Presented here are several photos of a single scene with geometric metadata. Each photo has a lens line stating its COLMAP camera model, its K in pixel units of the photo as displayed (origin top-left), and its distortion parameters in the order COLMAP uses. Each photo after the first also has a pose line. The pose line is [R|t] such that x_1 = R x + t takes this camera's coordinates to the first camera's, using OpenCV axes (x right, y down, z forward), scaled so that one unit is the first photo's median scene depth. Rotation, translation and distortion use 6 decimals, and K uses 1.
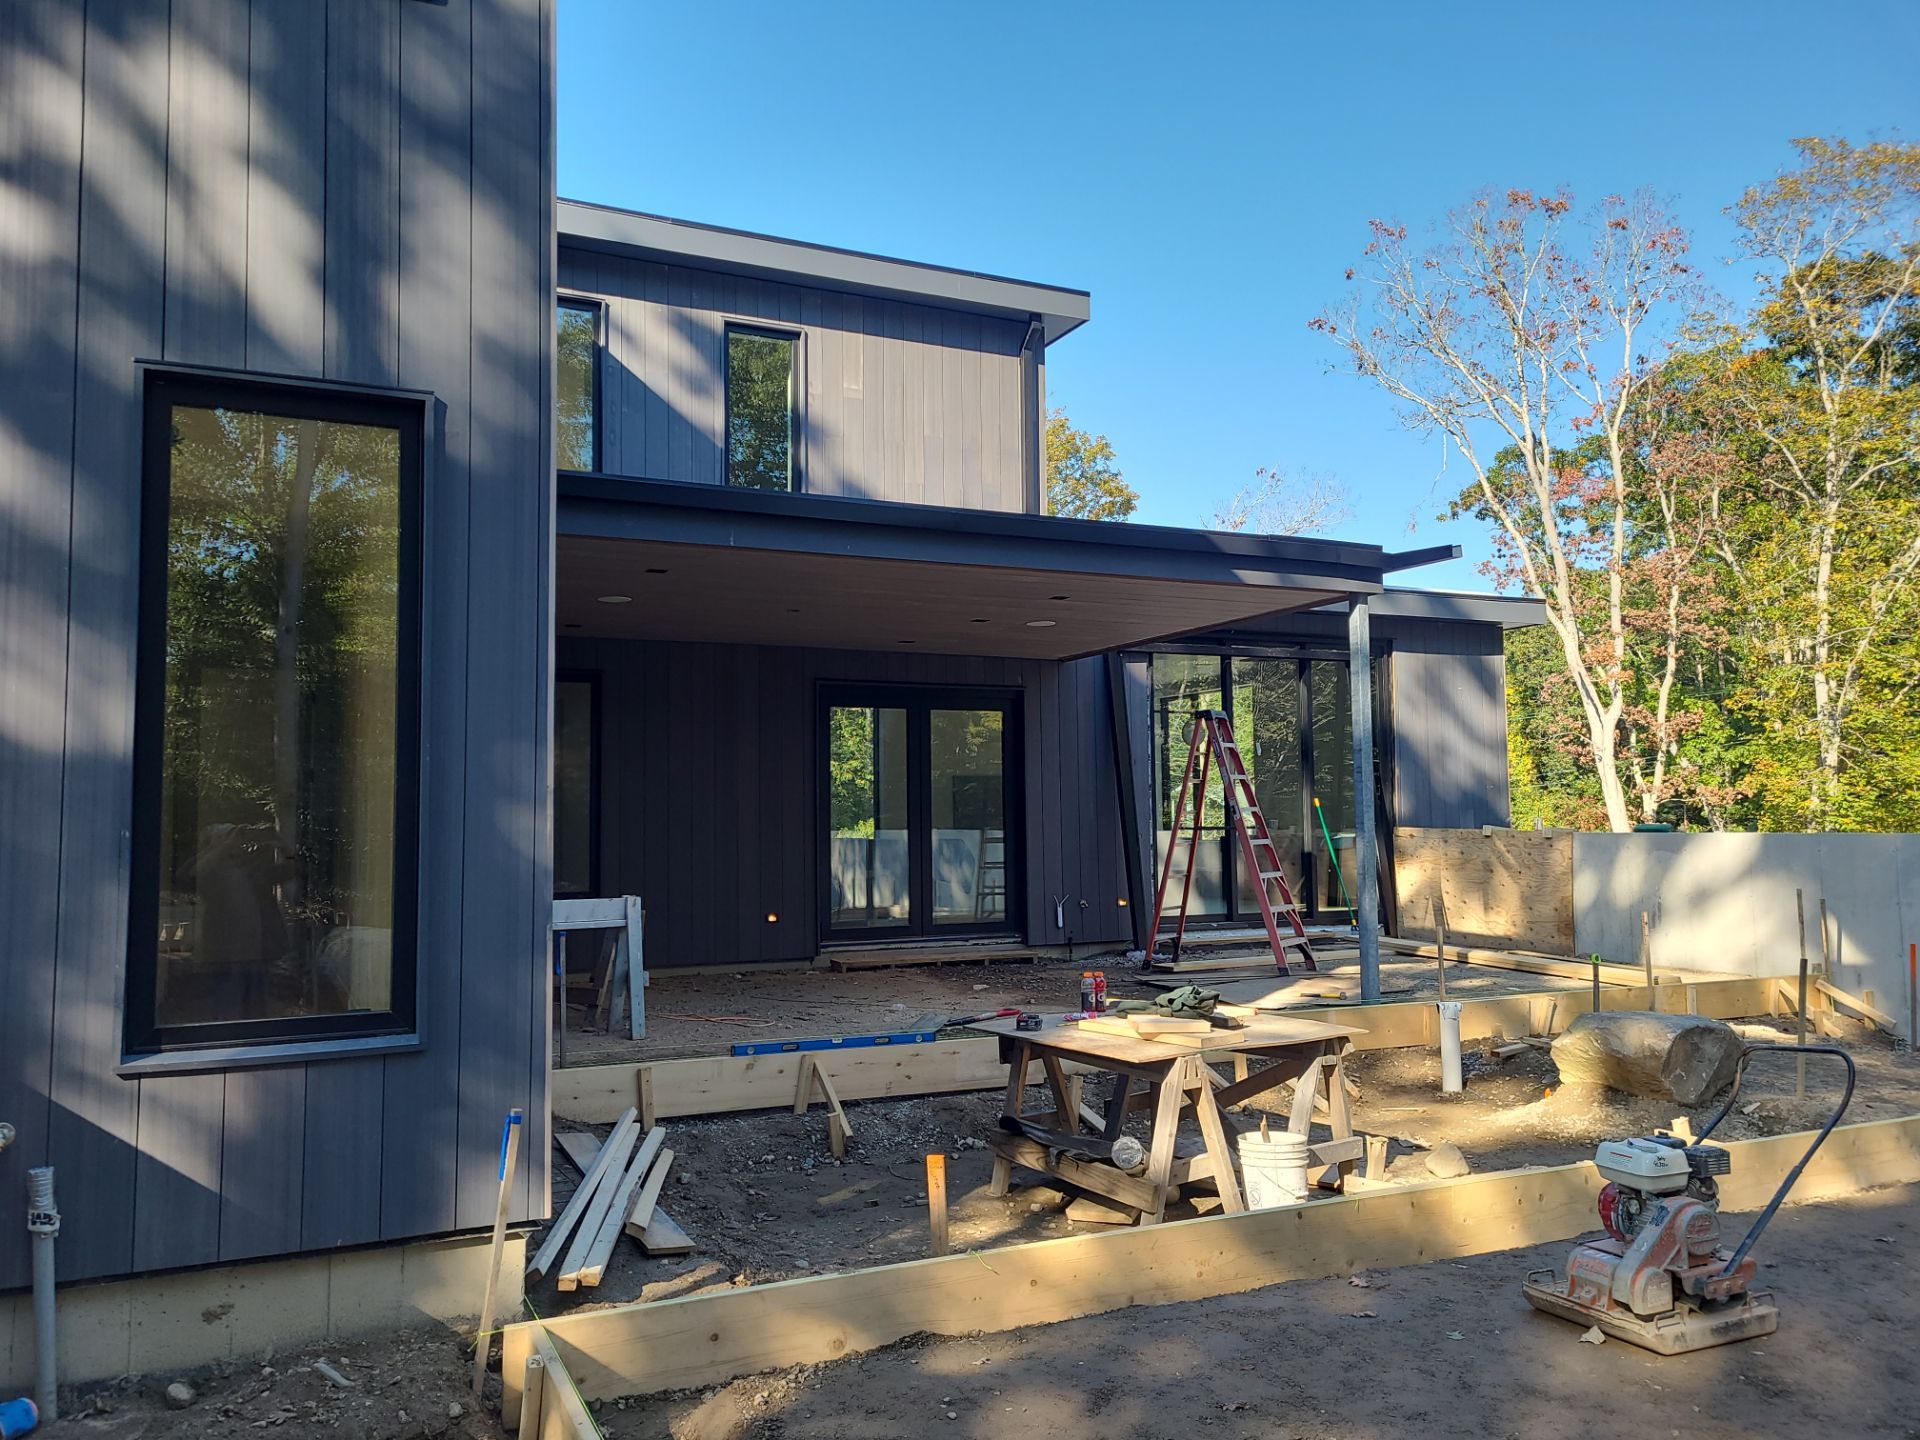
lens RADIAL K [[1405.4, 0, 947.6], [0, 1405.4, 714.7], [0, 0, 1]] dist [0.010619, 0.004561]
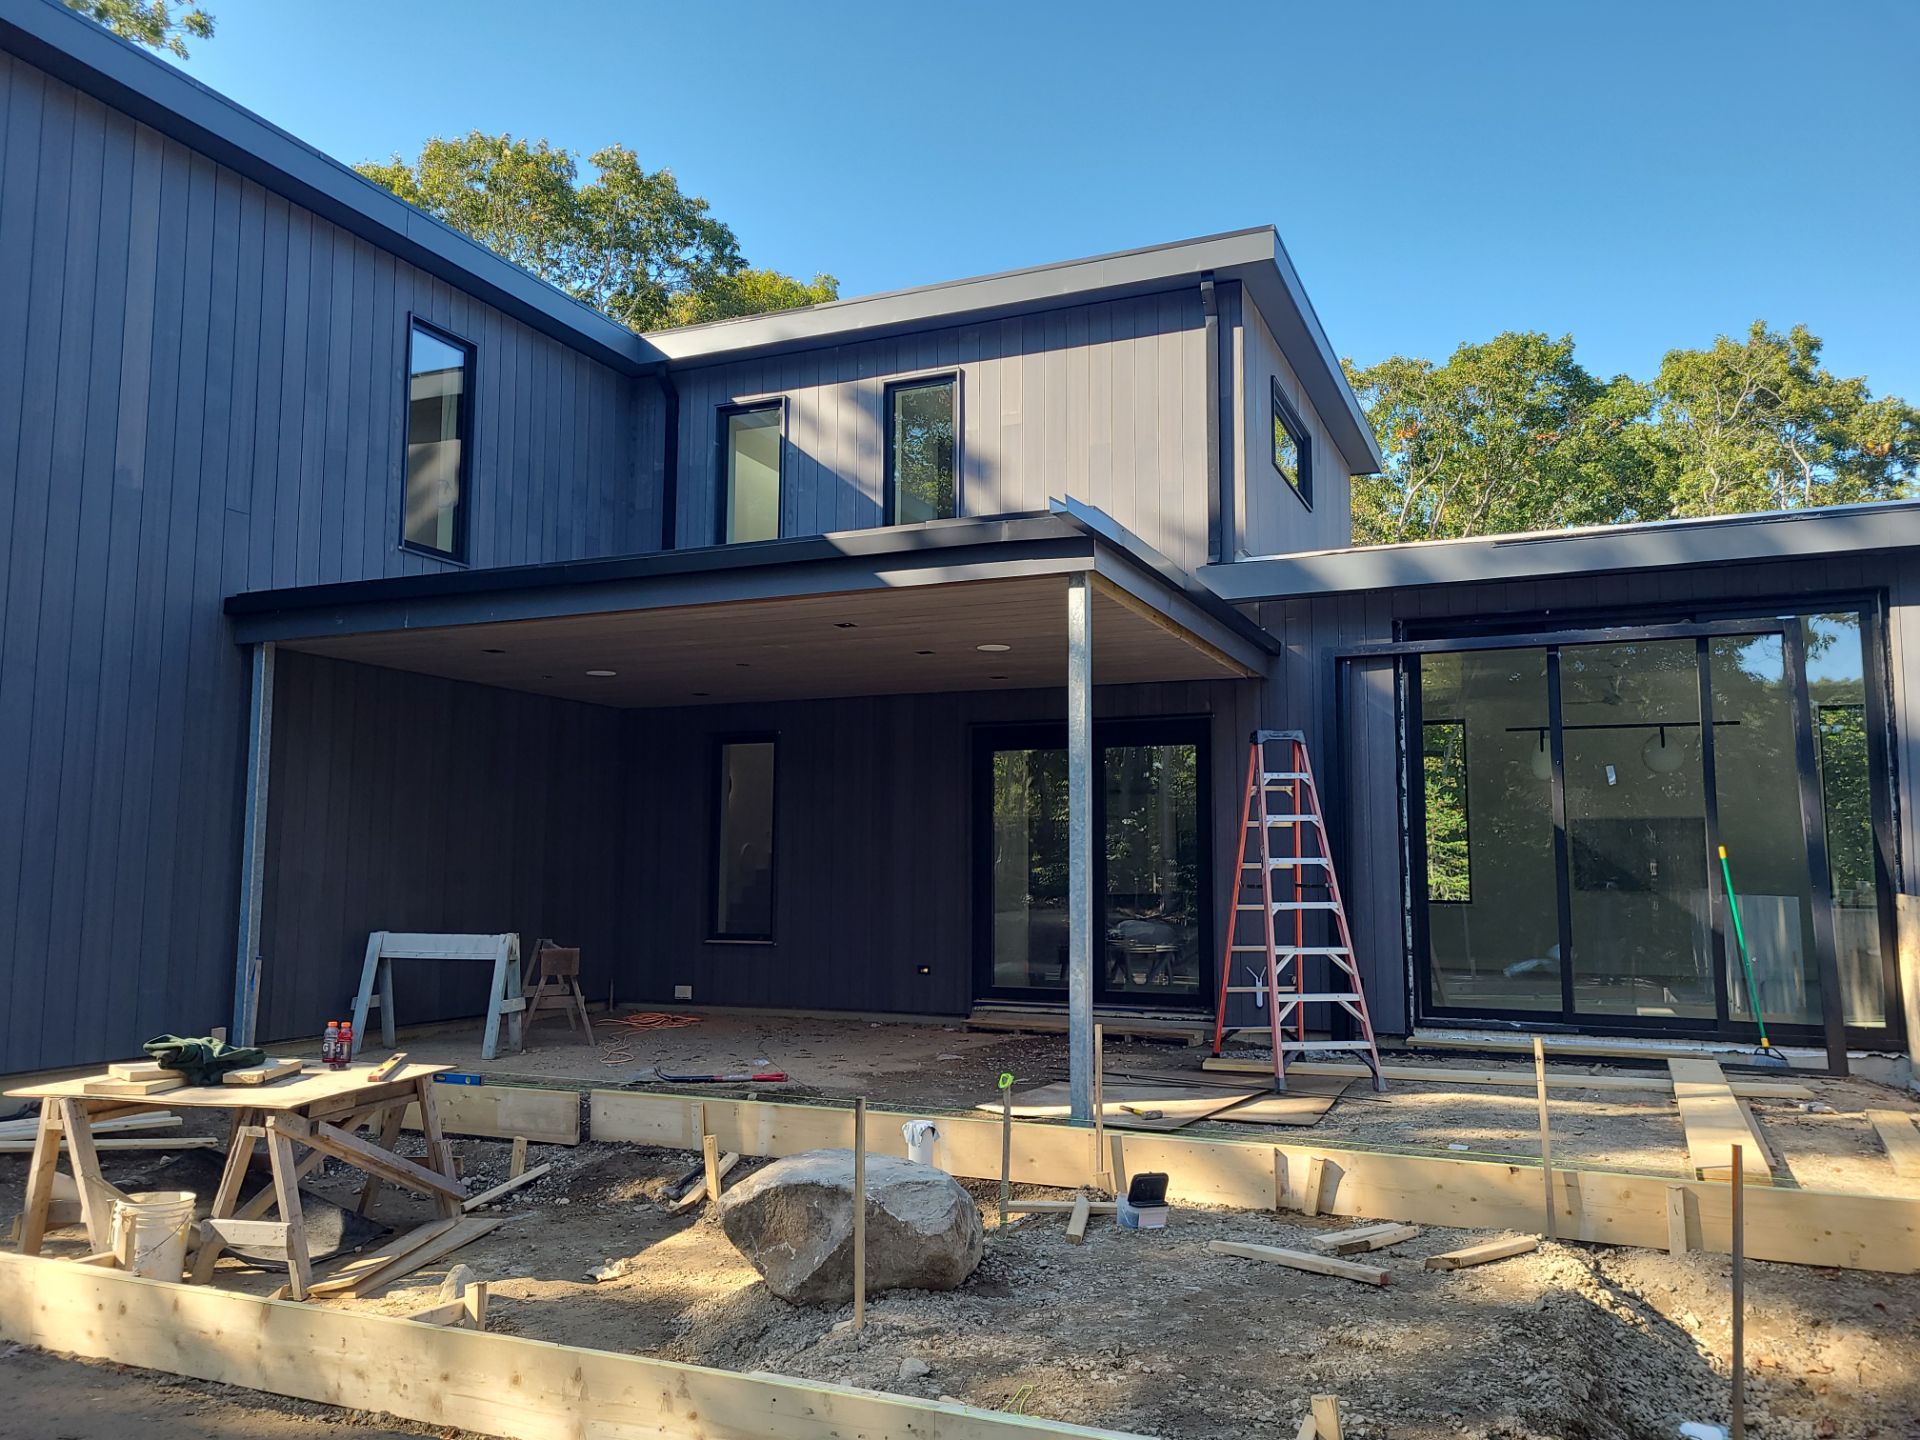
lens RADIAL K [[1405.4, 0, 953.3], [0, 1405.4, 722.1], [0, 0, 1]] dist [0.010619, 0.004561]
pose [[0.664032, -0.068659, -0.744545, 0.608415], [0.047110, 0.997638, -0.049982, 0.020750], [0.746219, -0.001886, 0.665698, 0.344667]]
